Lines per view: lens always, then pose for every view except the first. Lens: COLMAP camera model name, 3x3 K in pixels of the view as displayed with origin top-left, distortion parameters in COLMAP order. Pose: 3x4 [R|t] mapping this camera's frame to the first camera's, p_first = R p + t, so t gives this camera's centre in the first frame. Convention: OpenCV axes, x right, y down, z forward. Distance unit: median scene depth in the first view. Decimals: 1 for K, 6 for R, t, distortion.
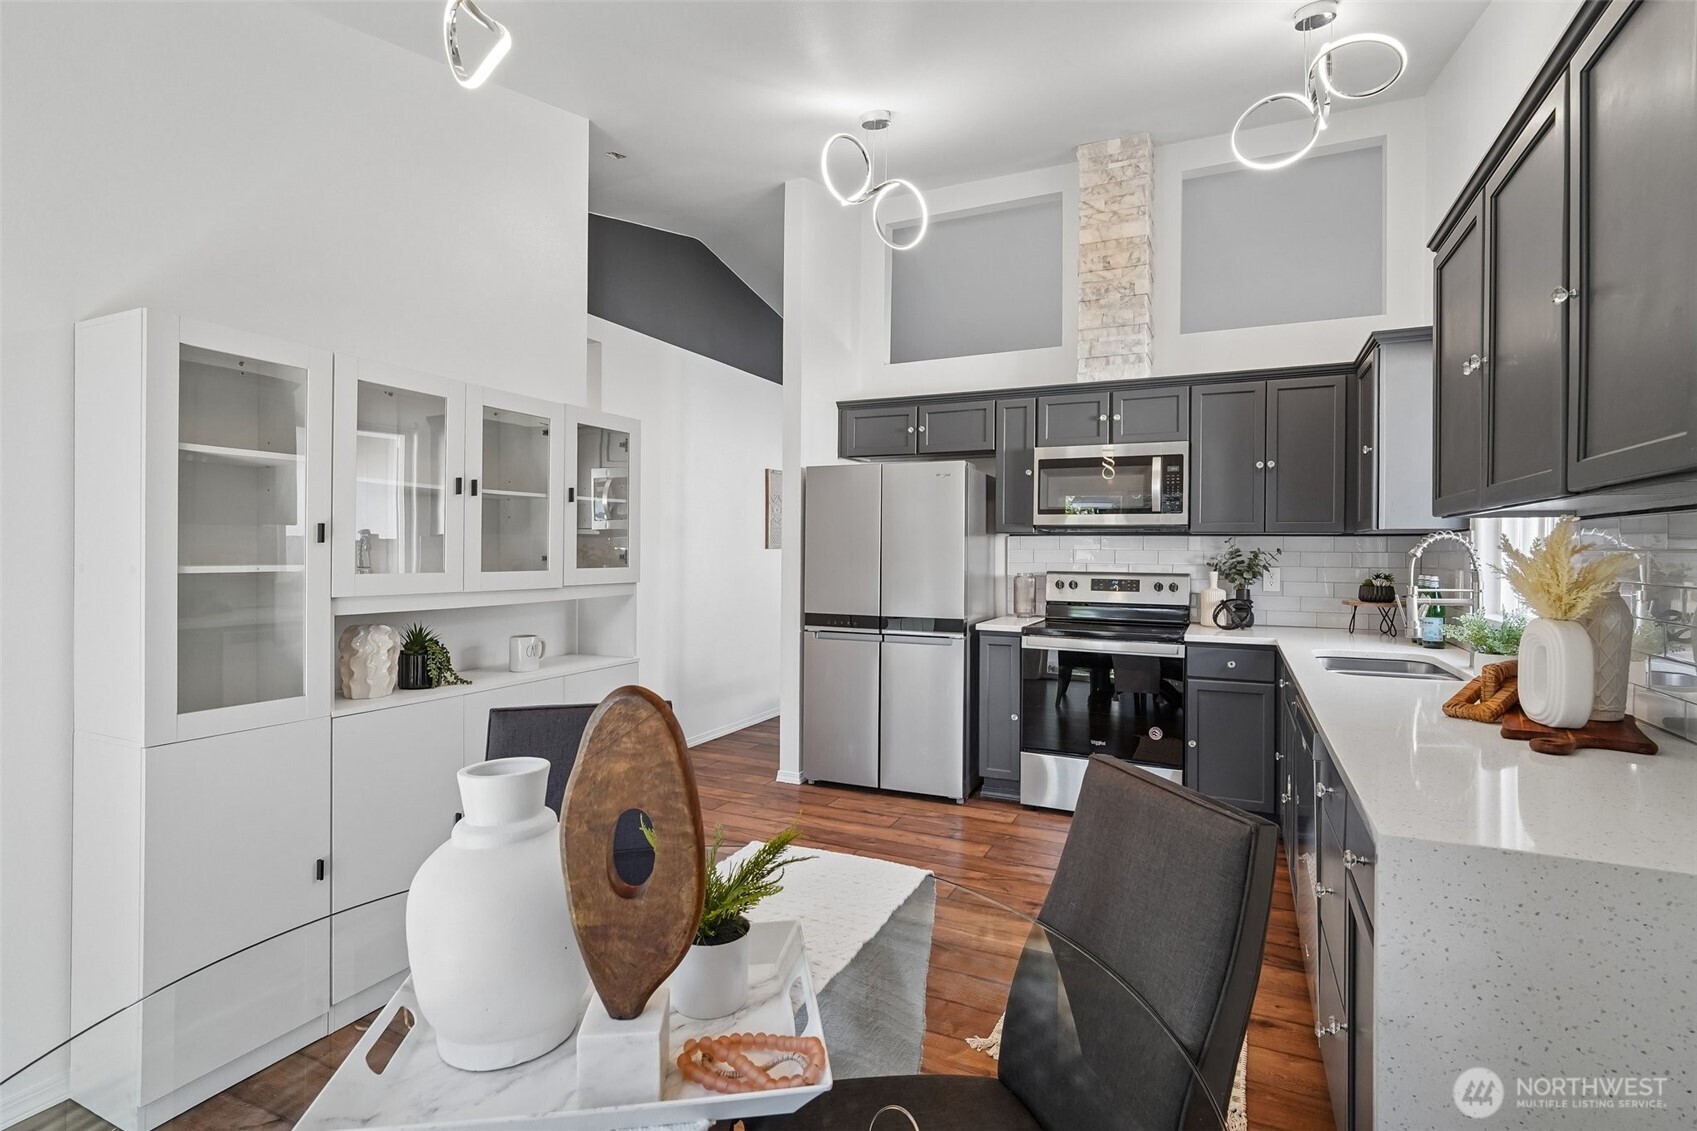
lens RADIAL K [[800.8, 0, 858.7], [0, 800.8, 551.3], [0, 0, 1]] dist [-0.005926, -0.000584]
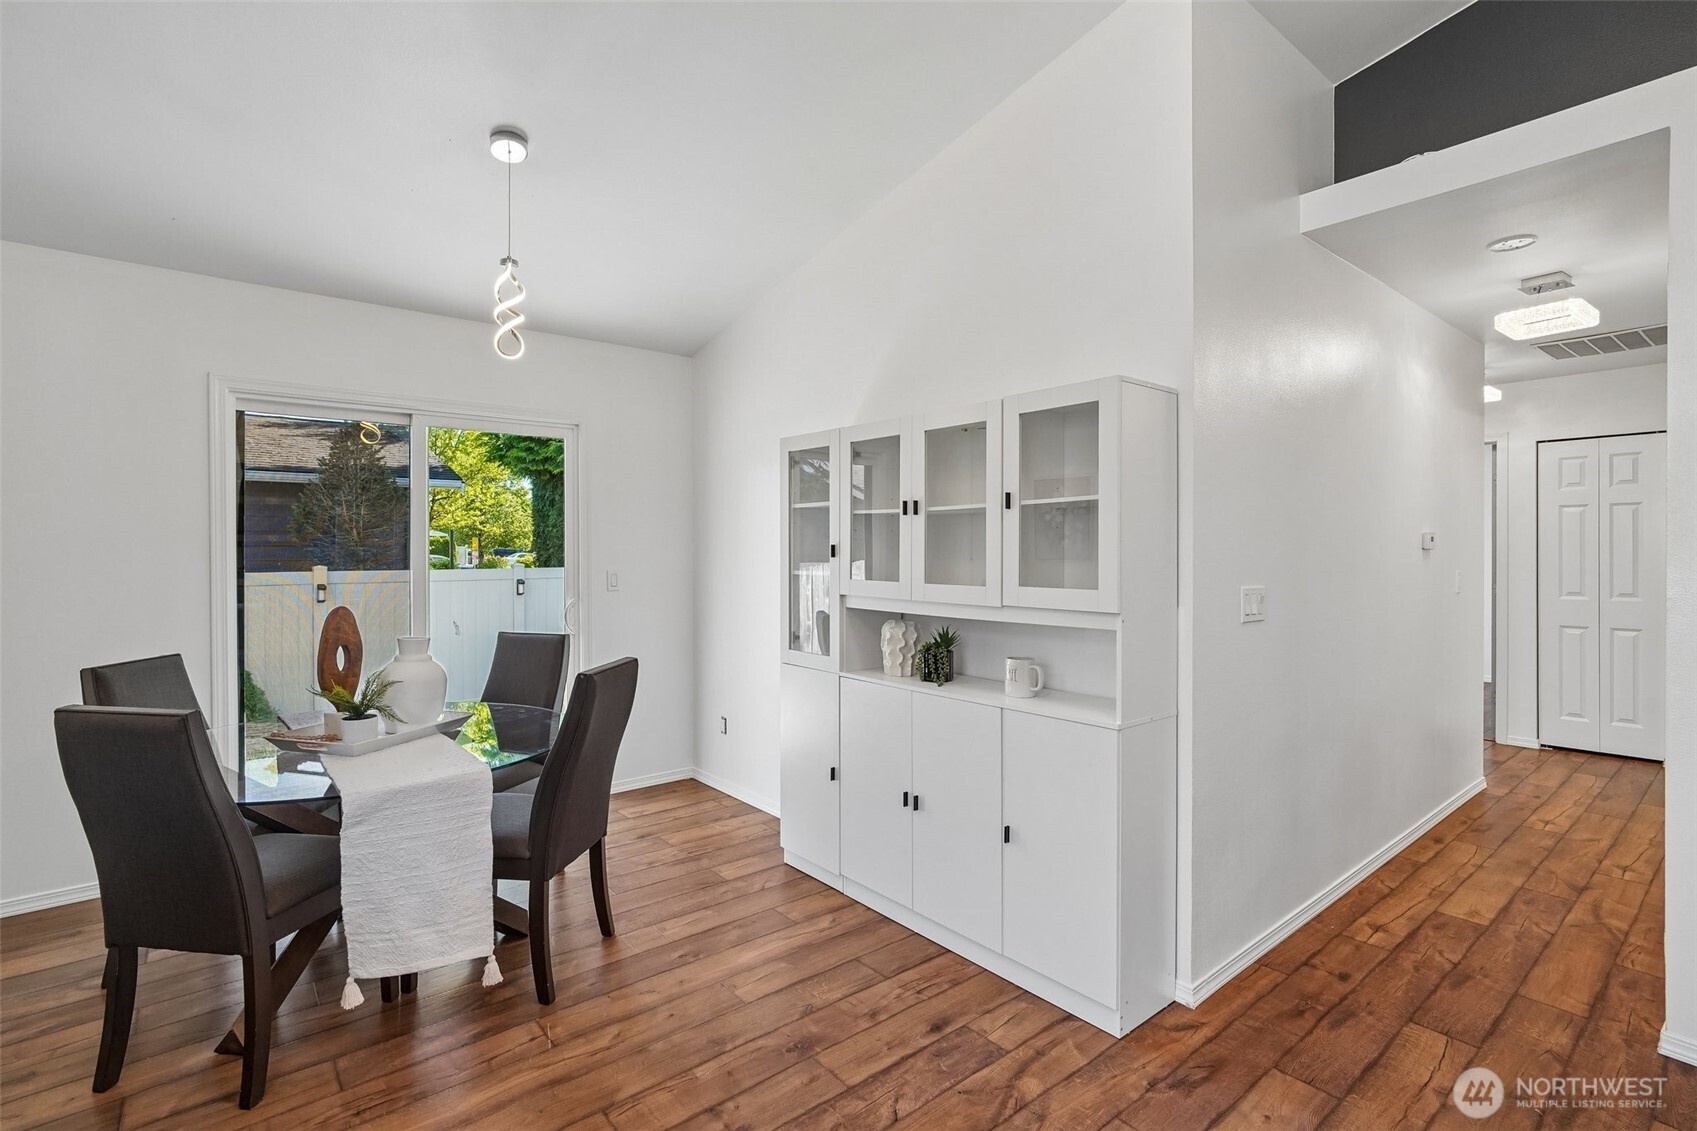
lens RADIAL K [[795.4, 0, 846.8], [0, 795.4, 554.5], [0, 0, 1]] dist [-0.017824, 0.007961]
pose [[-0.432044, -0.001576, -0.901851, 0.332447], [-0.004574, 0.999989, 0.000443, -0.008263], [0.901841, 0.004317, -0.432047, 0.831060]]
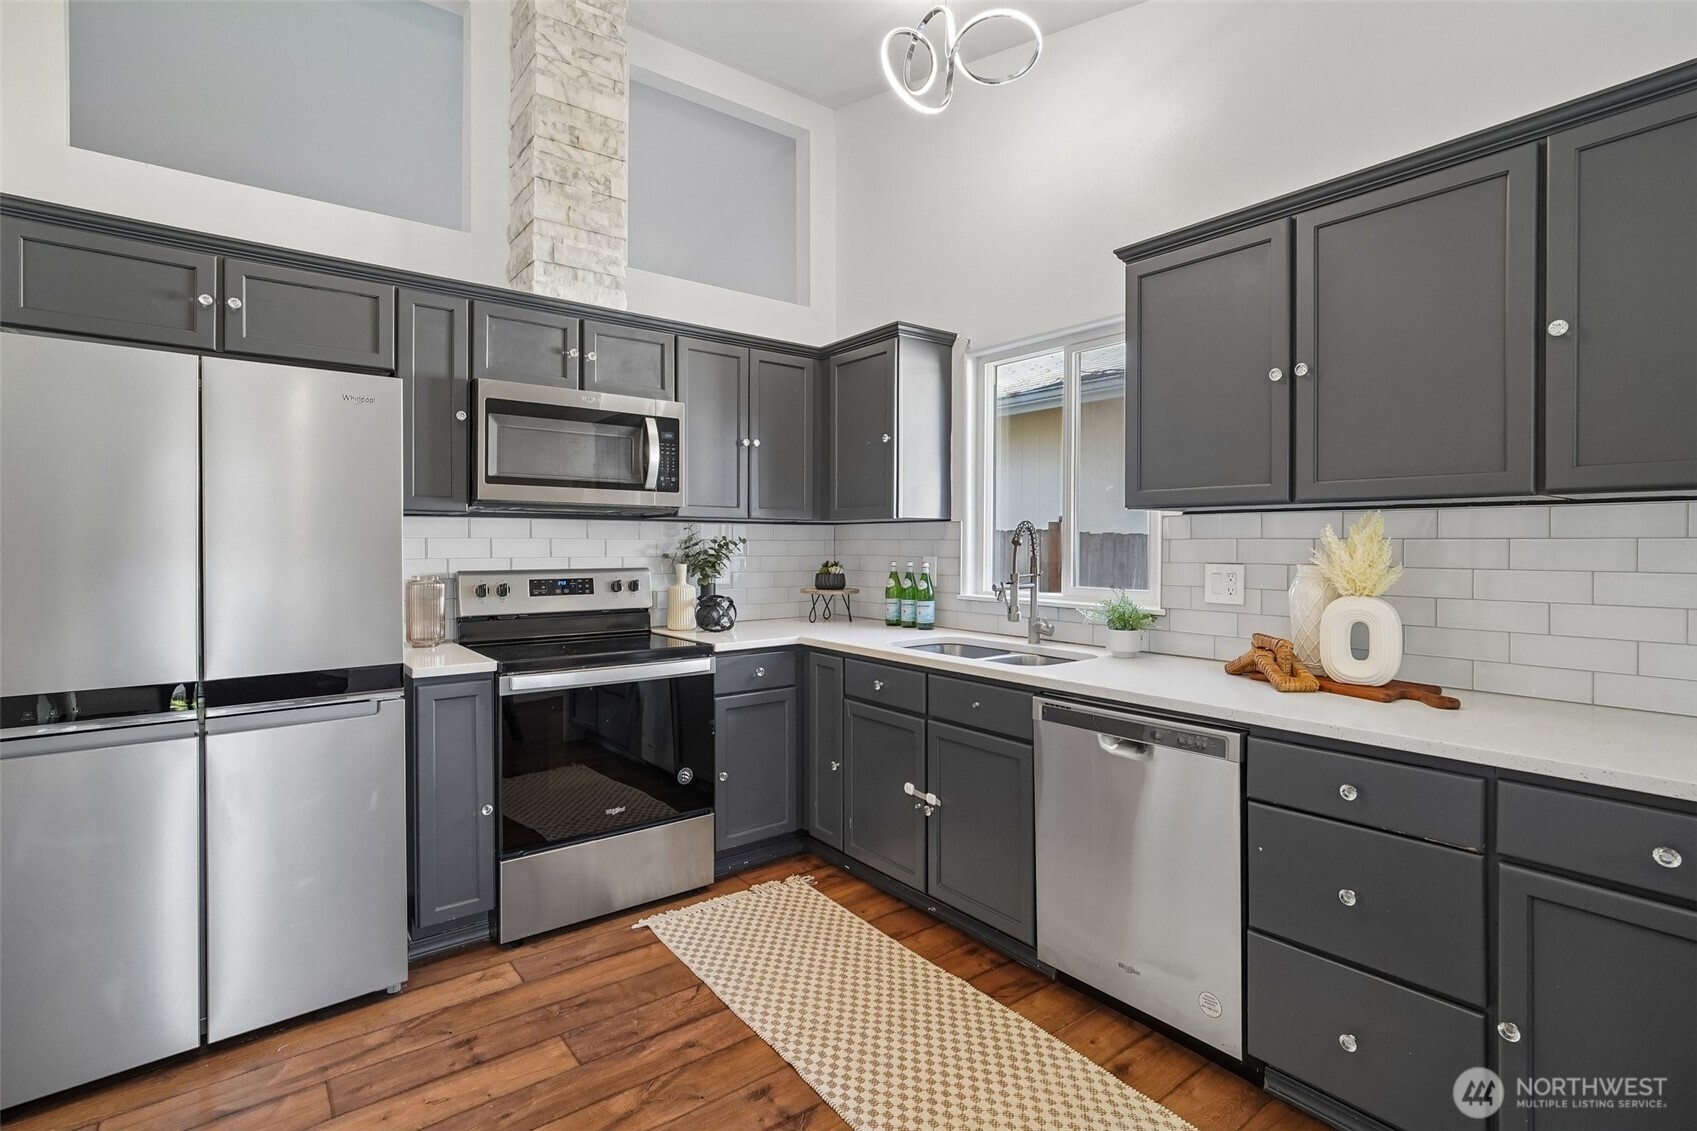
lens RADIAL K [[800.7, 0, 855.8], [0, 800.7, 547.7], [0, 0, 1]] dist [-0.010377, -0.001515]
pose [[0.449838, -0.012023, 0.893029, -0.220748], [0.002524, 0.999923, 0.012190, -0.001704], [-0.893107, -0.003230, 0.449833, 0.460931]]
